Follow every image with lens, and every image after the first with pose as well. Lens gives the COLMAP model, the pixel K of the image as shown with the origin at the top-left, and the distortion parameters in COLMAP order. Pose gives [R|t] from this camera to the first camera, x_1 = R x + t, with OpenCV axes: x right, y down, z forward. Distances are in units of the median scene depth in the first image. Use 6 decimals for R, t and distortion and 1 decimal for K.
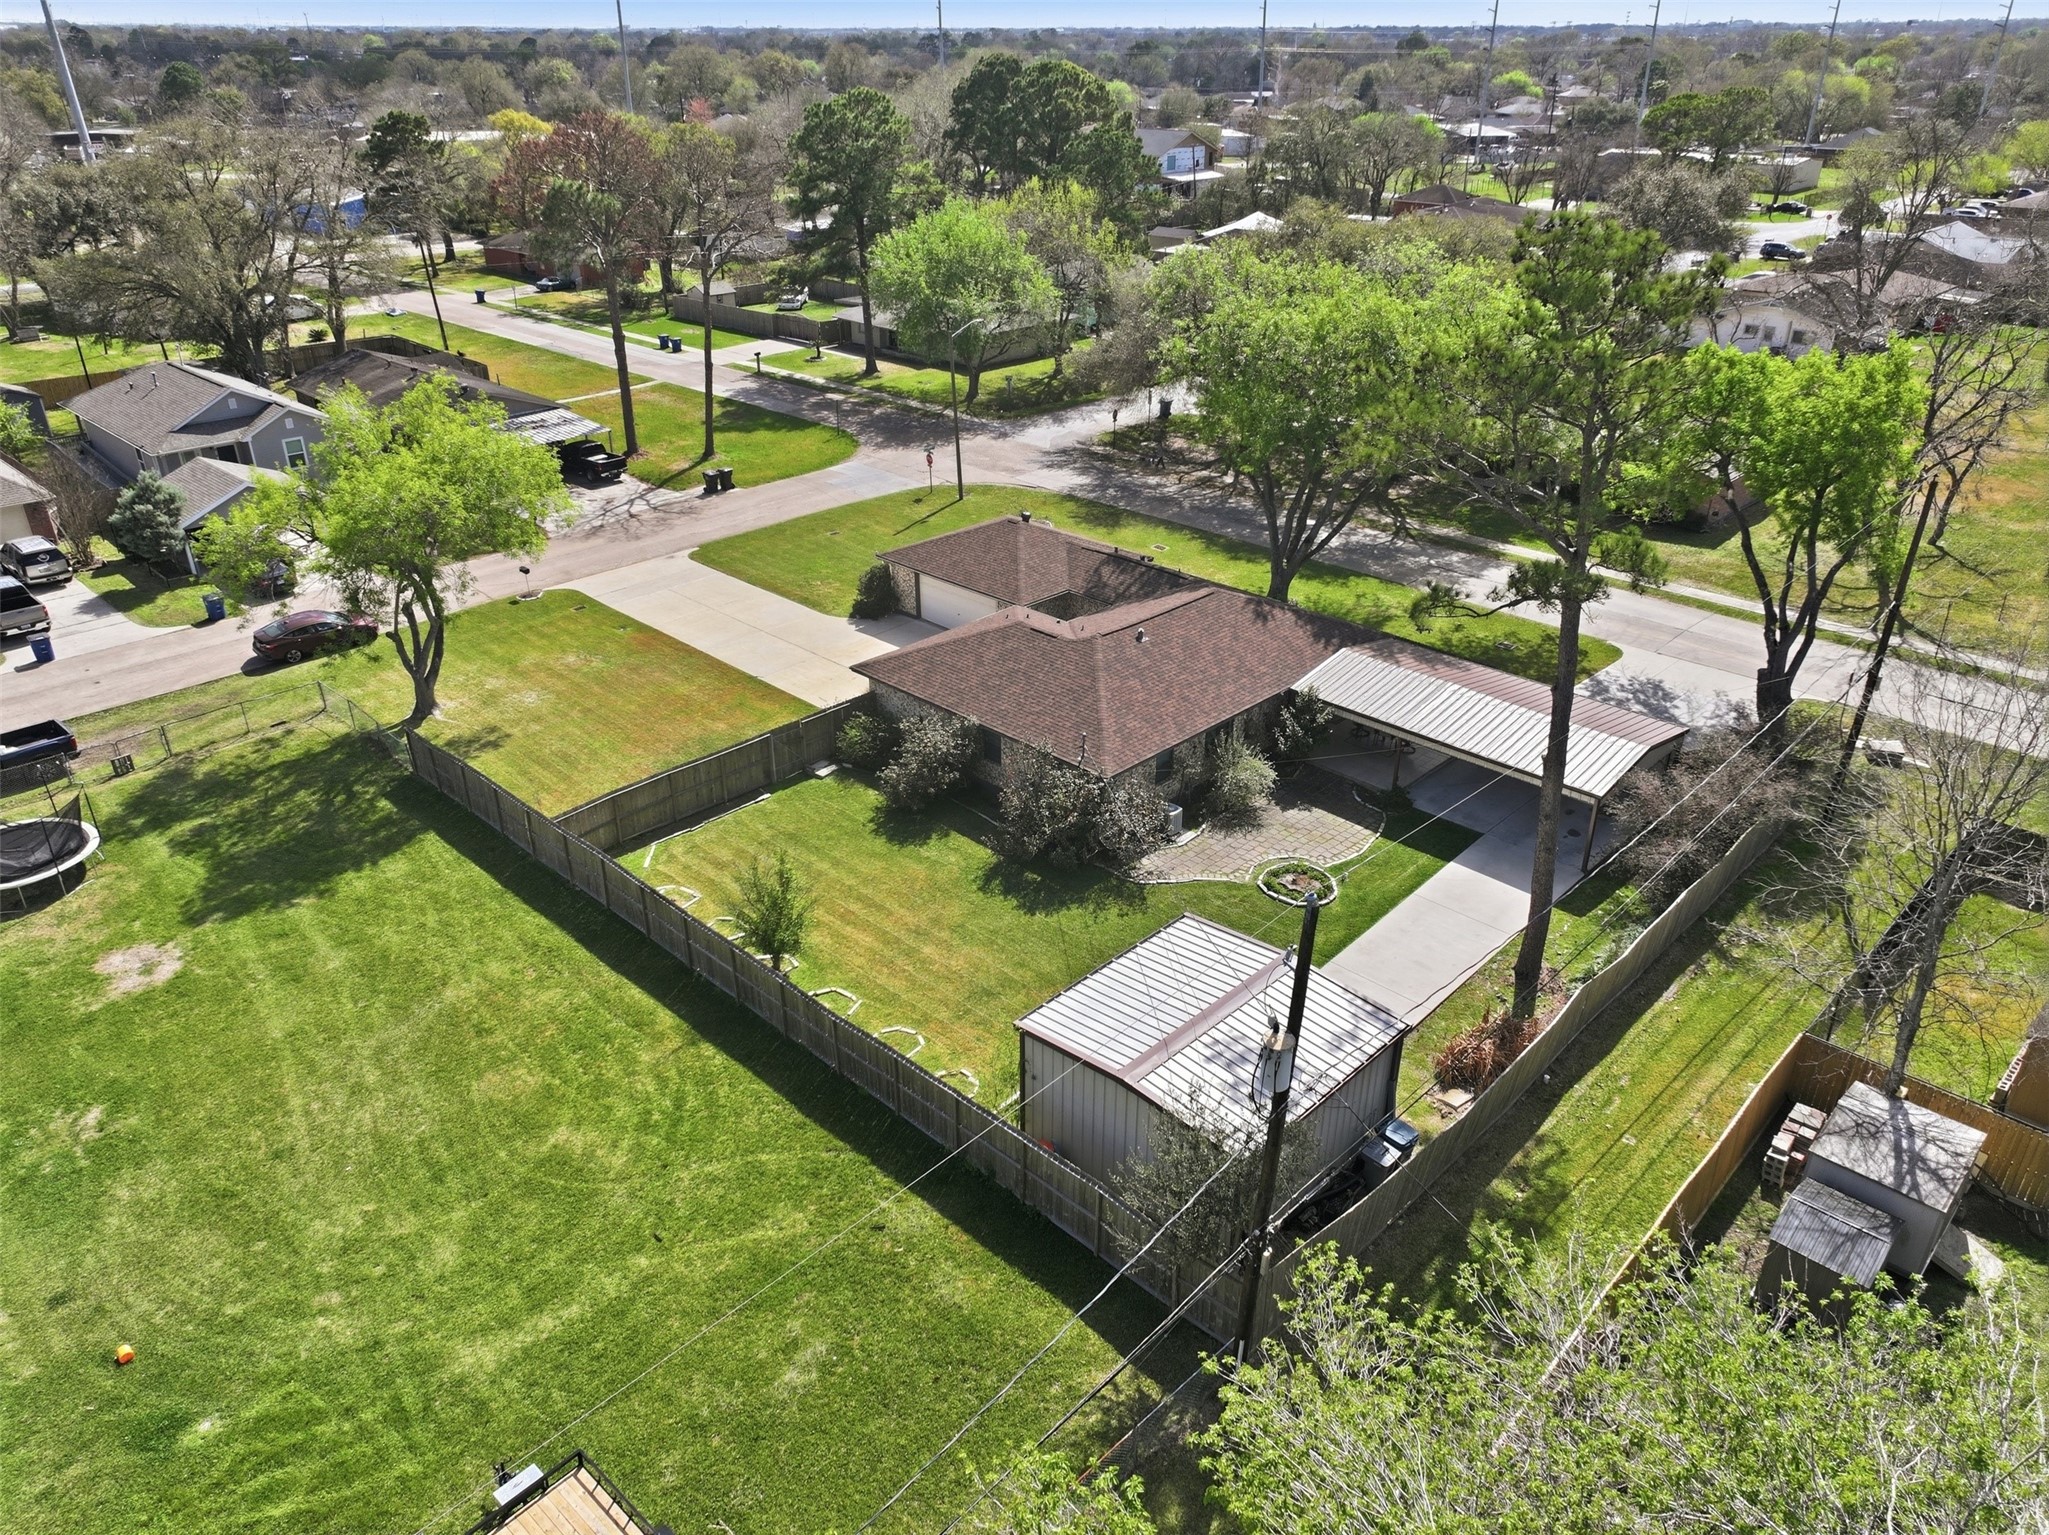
lens RADIAL K [[1460.0, 0, 1024.4], [0, 1460.0, 738.0], [0, 0, 1]] dist [0.007749, 0.001831]
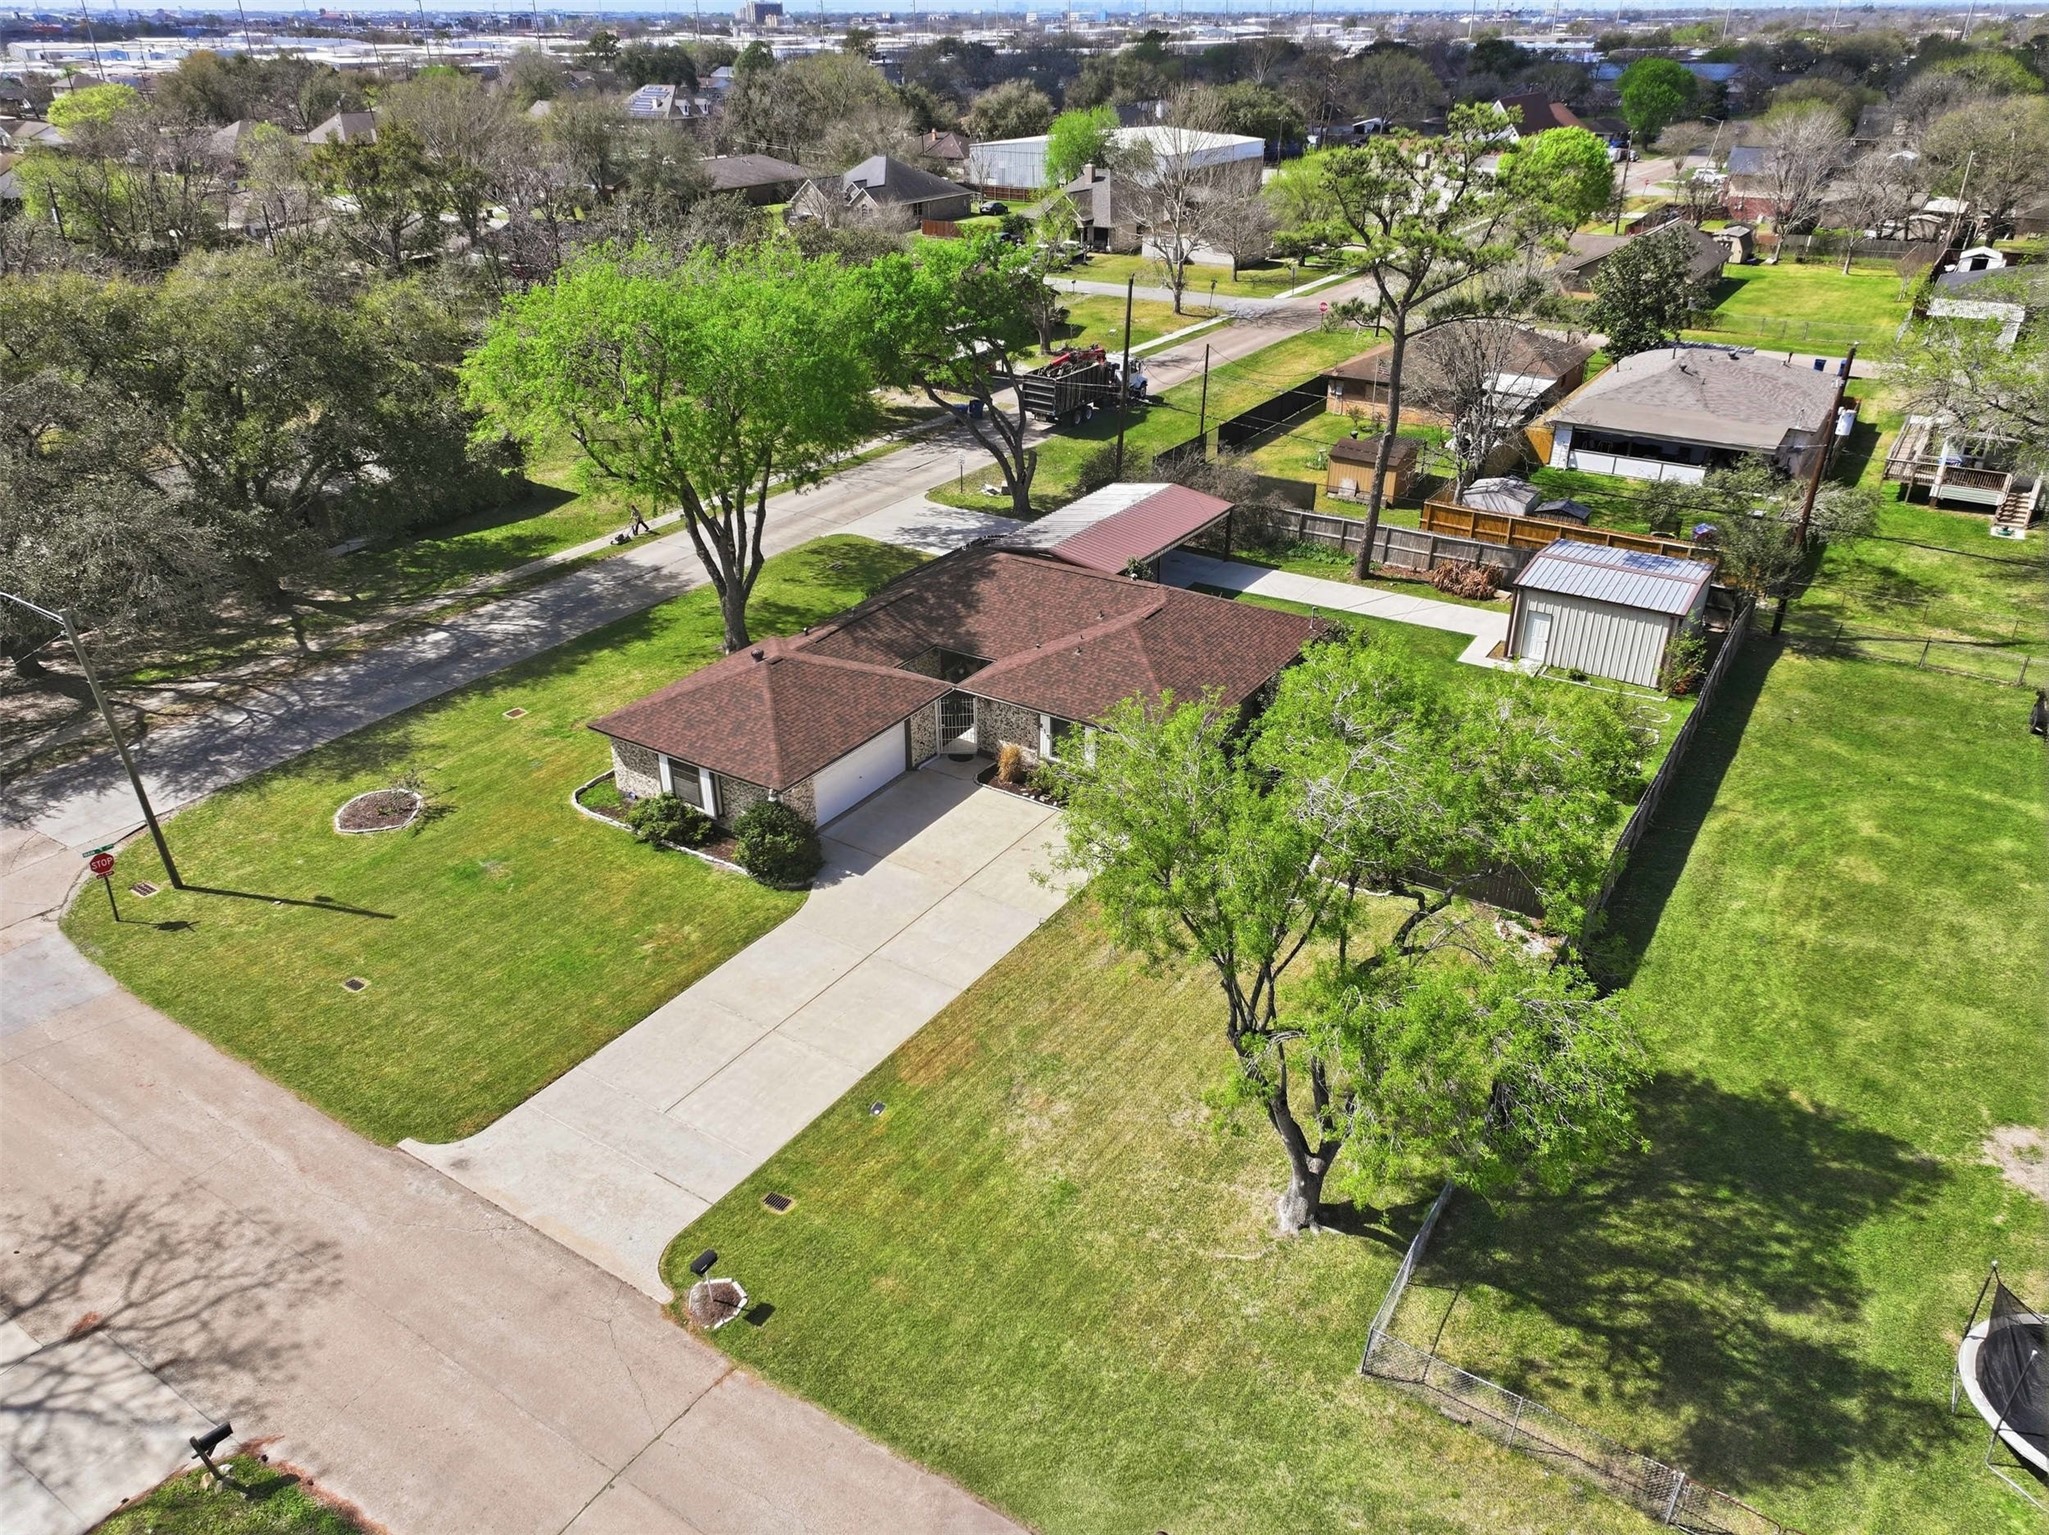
lens RADIAL K [[1437.7, 0, 1016.7], [0, 1437.7, 751.1], [0, 0, 1]] dist [0.008129, 0.005003]
pose [[-0.197979, -0.449280, 0.871178, -0.971473], [0.432676, 0.757442, 0.488952, -0.584568], [-0.879543, 0.473740, 0.044435, 1.208740]]
